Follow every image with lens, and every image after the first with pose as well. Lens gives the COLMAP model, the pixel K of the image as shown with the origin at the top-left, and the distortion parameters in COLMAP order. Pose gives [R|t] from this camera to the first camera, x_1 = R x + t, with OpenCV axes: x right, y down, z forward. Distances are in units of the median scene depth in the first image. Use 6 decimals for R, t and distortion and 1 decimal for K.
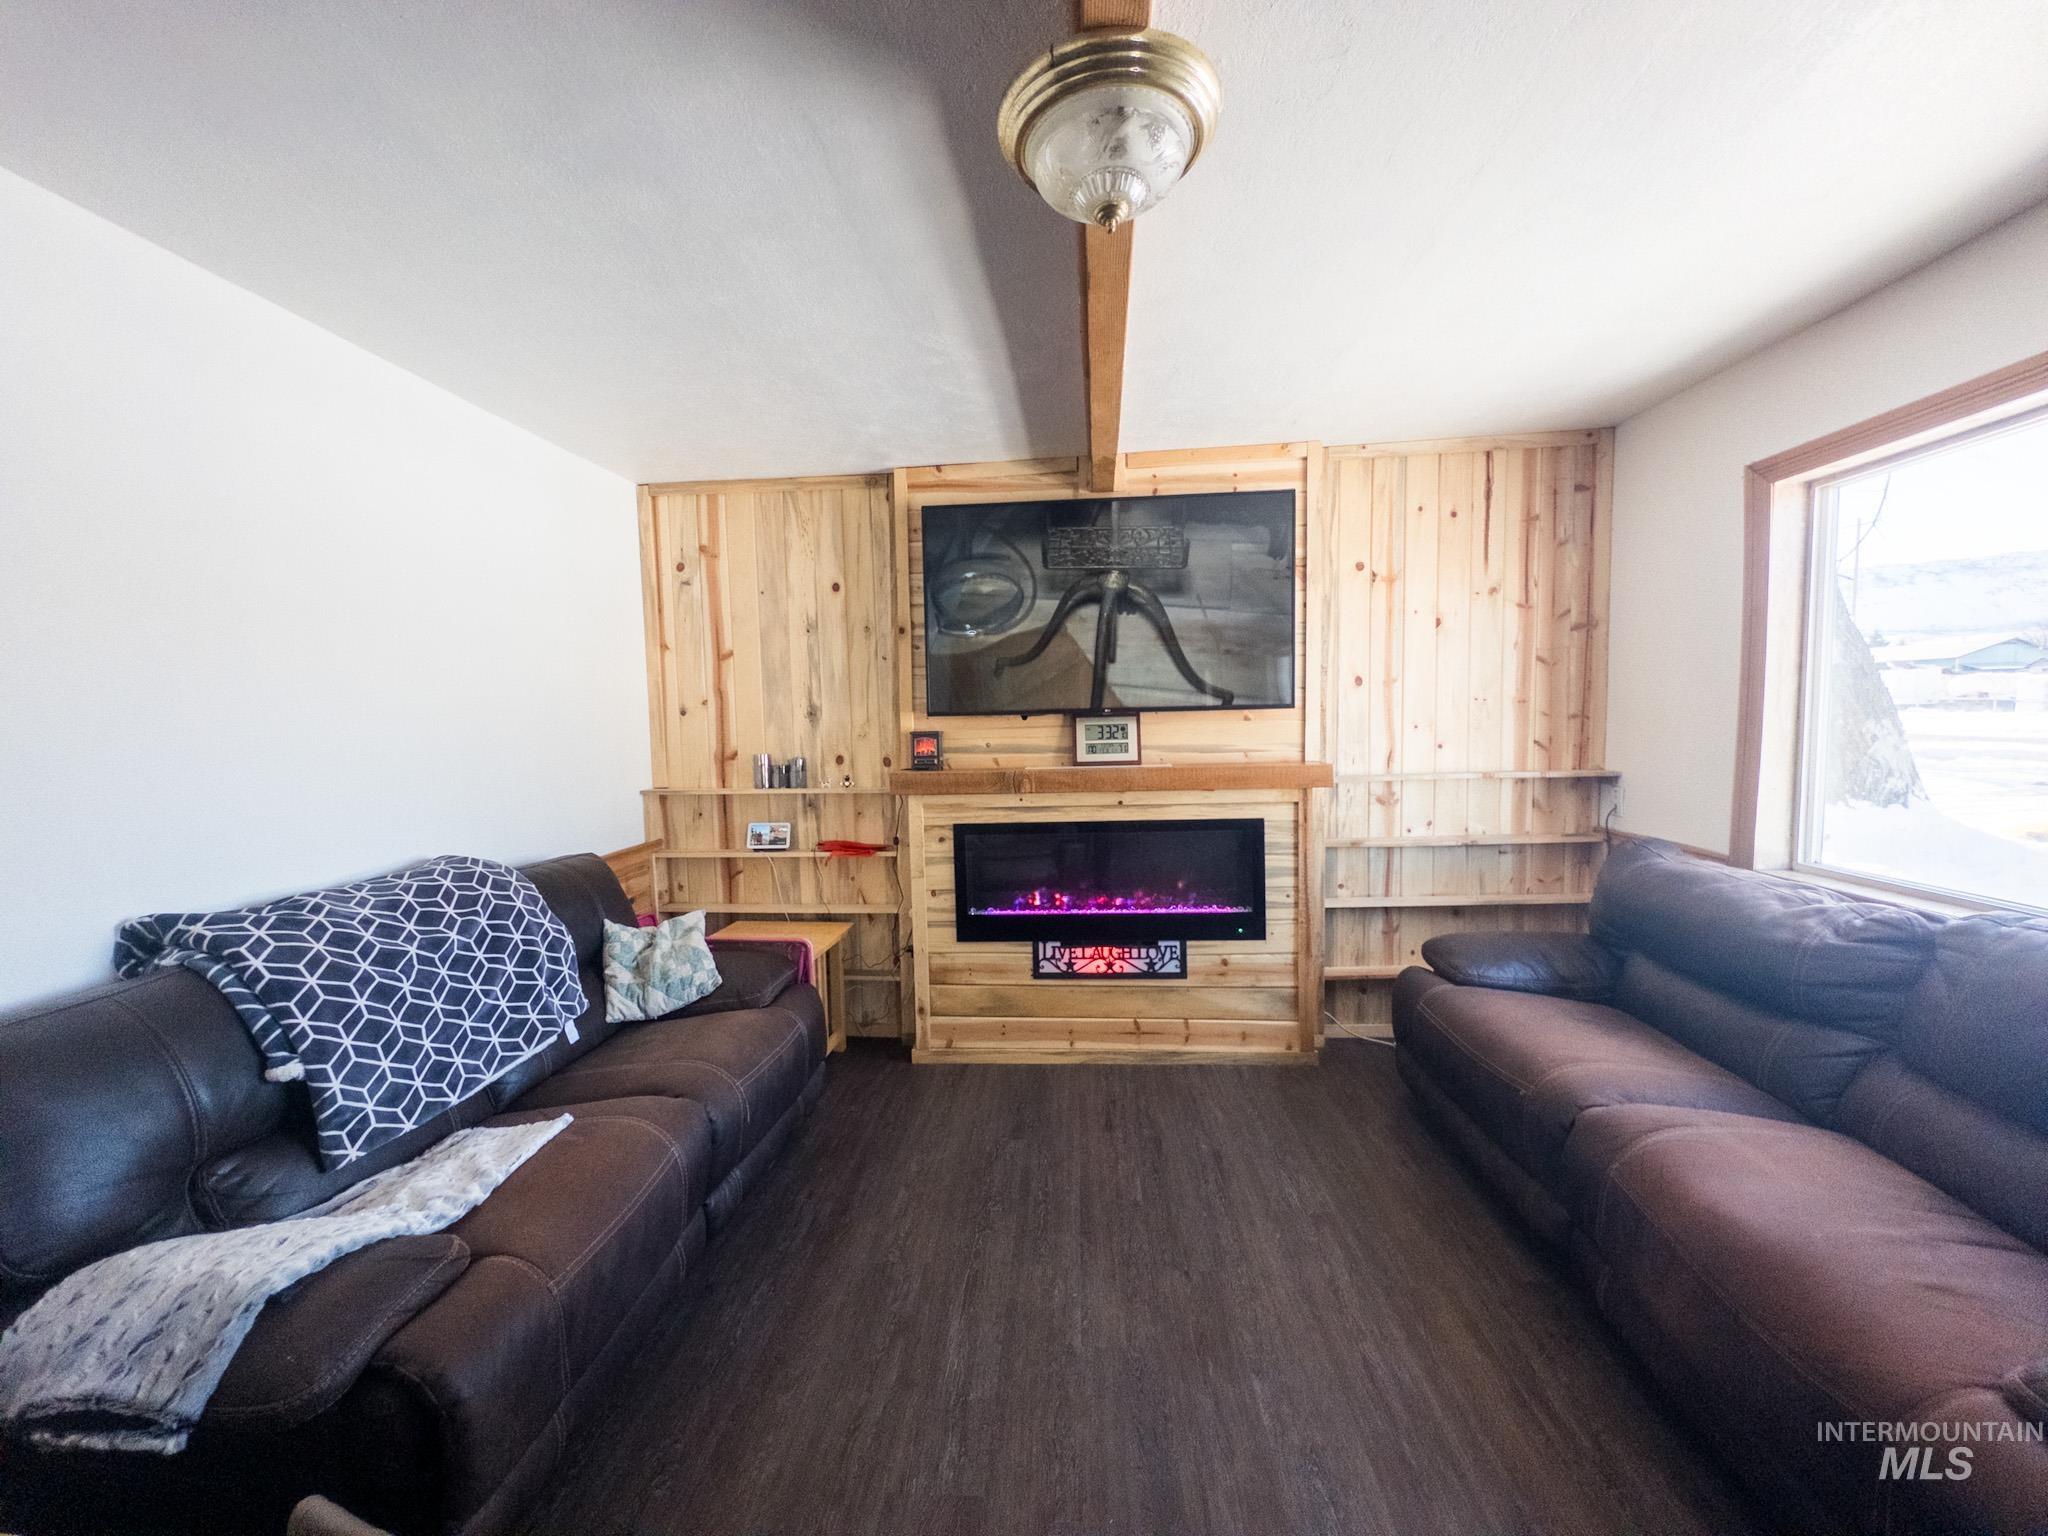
lens RADIAL K [[813.8, 0, 1019.5], [0, 813.8, 769.0], [0, 0, 1]] dist [-0.002064, 0.001201]
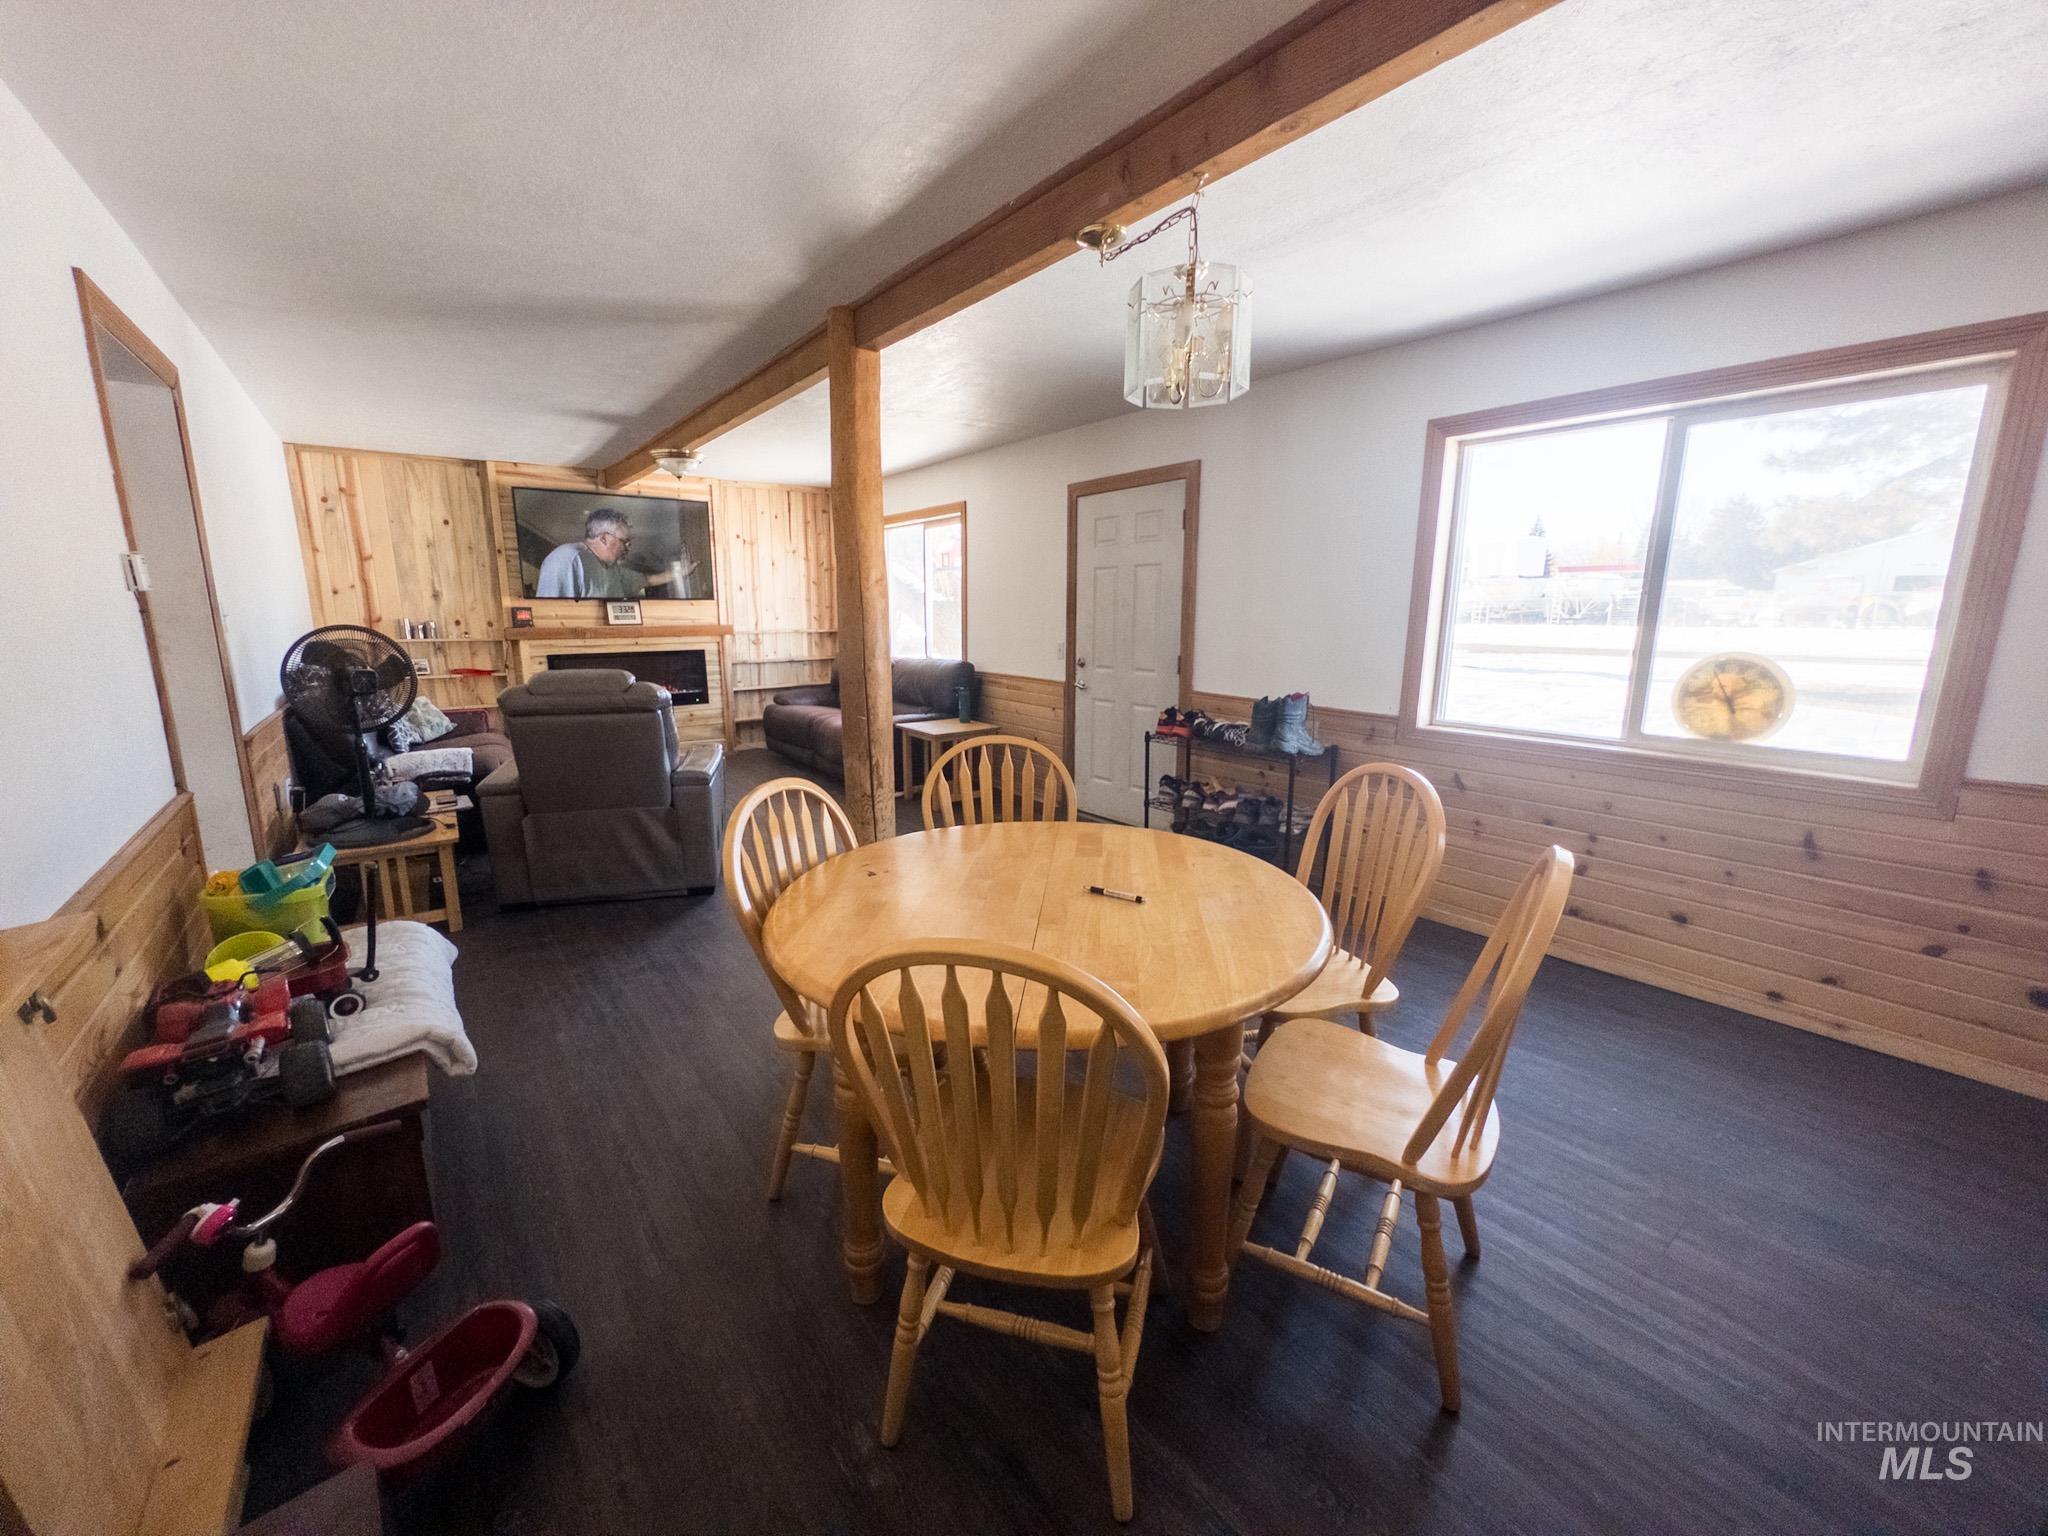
lens RADIAL K [[813.8, 0, 1019.6], [0, 813.8, 761.3], [0, 0, 1]] dist [-0.002064, 0.001201]
pose [[0.746661, -0.101143, 0.657471, -0.536142], [0.024690, 0.991906, 0.124552, 0.104190], [-0.664747, -0.076765, 0.743115, -1.222890]]
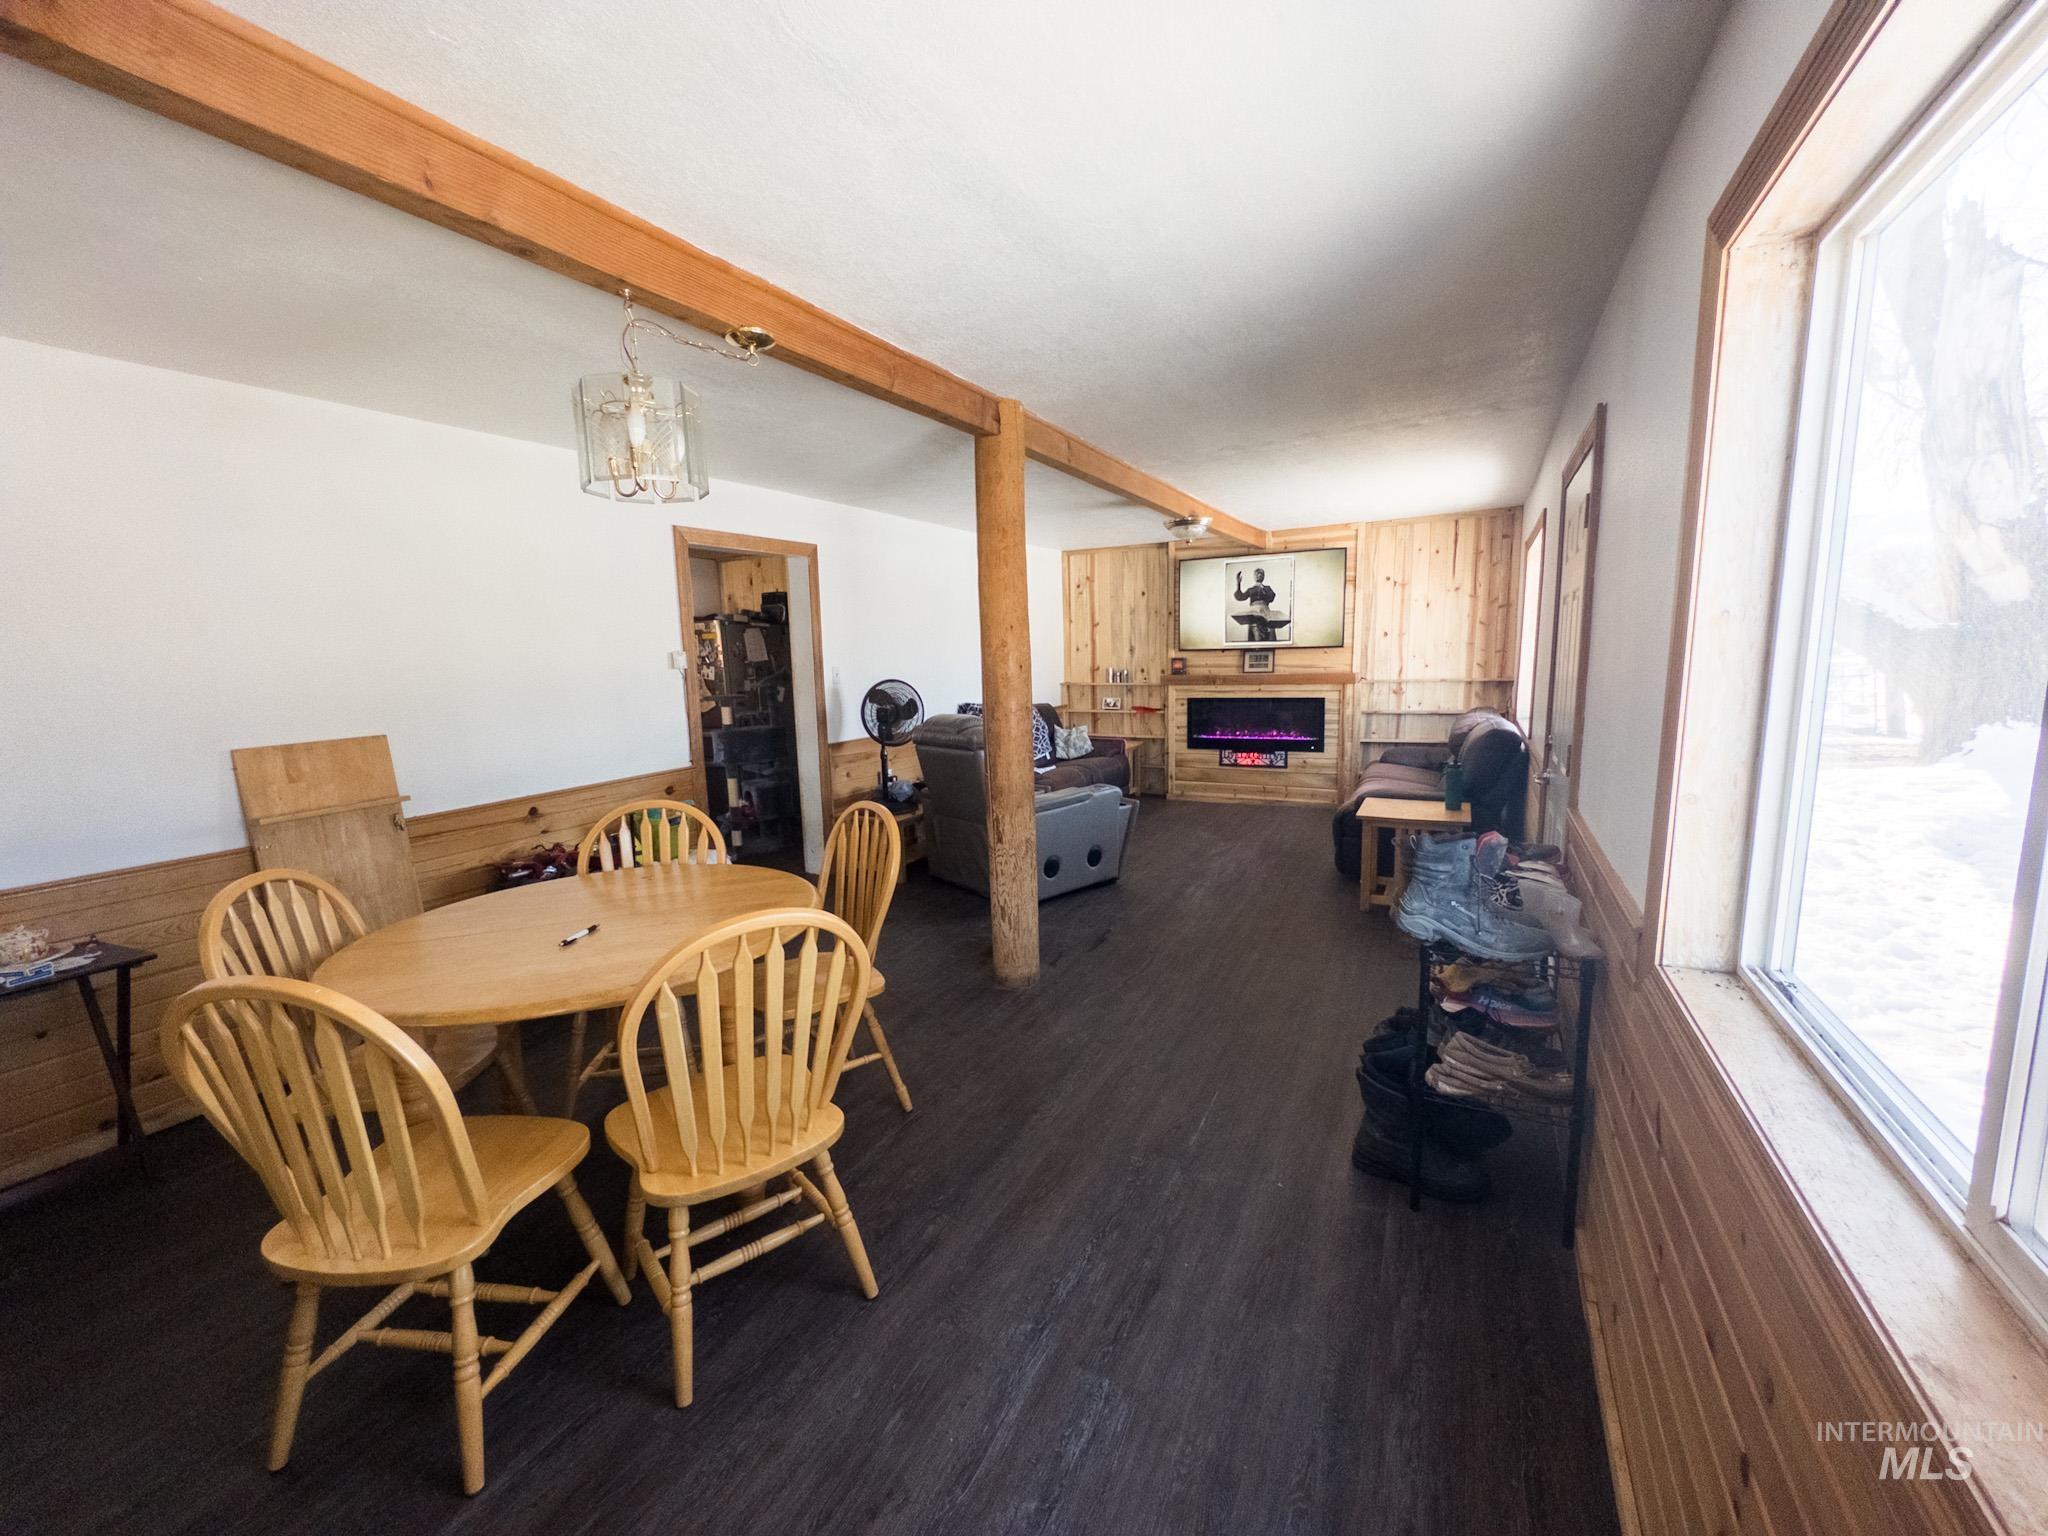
lens RADIAL K [[813.8, 0, 1028.2], [0, 813.8, 770.0], [0, 0, 1]] dist [-0.002064, 0.001201]
pose [[0.919931, 0.055690, -0.388106, 0.406595], [-0.021402, 0.995518, 0.092119, 0.066568], [0.391496, -0.076437, 0.916999, -1.306051]]
